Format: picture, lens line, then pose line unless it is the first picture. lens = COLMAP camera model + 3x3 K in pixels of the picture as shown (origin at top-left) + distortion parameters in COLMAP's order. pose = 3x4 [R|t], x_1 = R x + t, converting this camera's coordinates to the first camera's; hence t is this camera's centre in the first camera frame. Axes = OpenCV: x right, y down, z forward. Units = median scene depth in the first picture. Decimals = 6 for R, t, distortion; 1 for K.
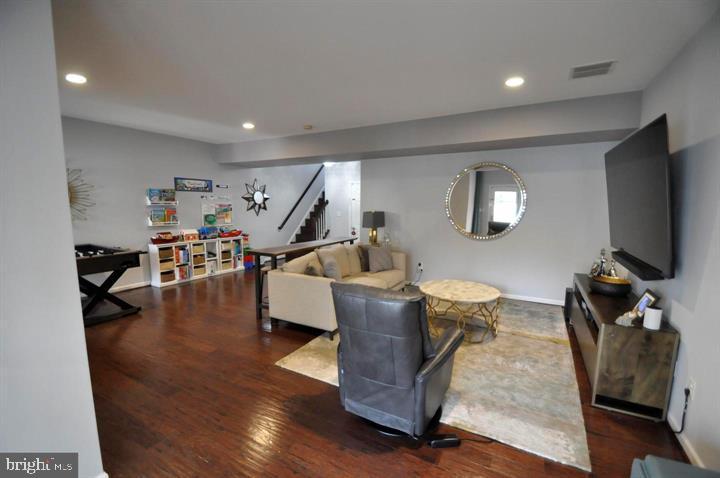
lens RADIAL K [[316.1, 0, 360.6], [0, 316.1, 246.6], [0, 0, 1]] dist [0.017514, -0.019499]
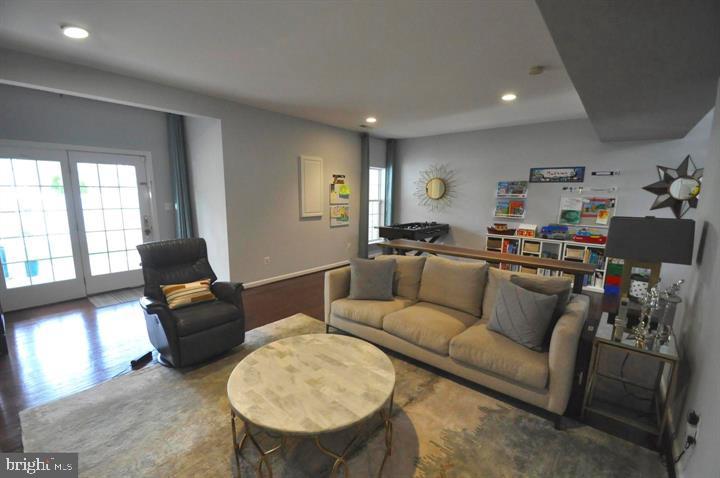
lens RADIAL K [[316.1, 0, 360.6], [0, 316.1, 246.6], [0, 0, 1]] dist [0.017514, -0.019499]
pose [[-0.187096, 0.155258, -0.969995, 0.450088], [-0.147493, 0.971798, 0.183996, -0.089030], [0.971206, 0.177493, -0.158920, 0.686146]]
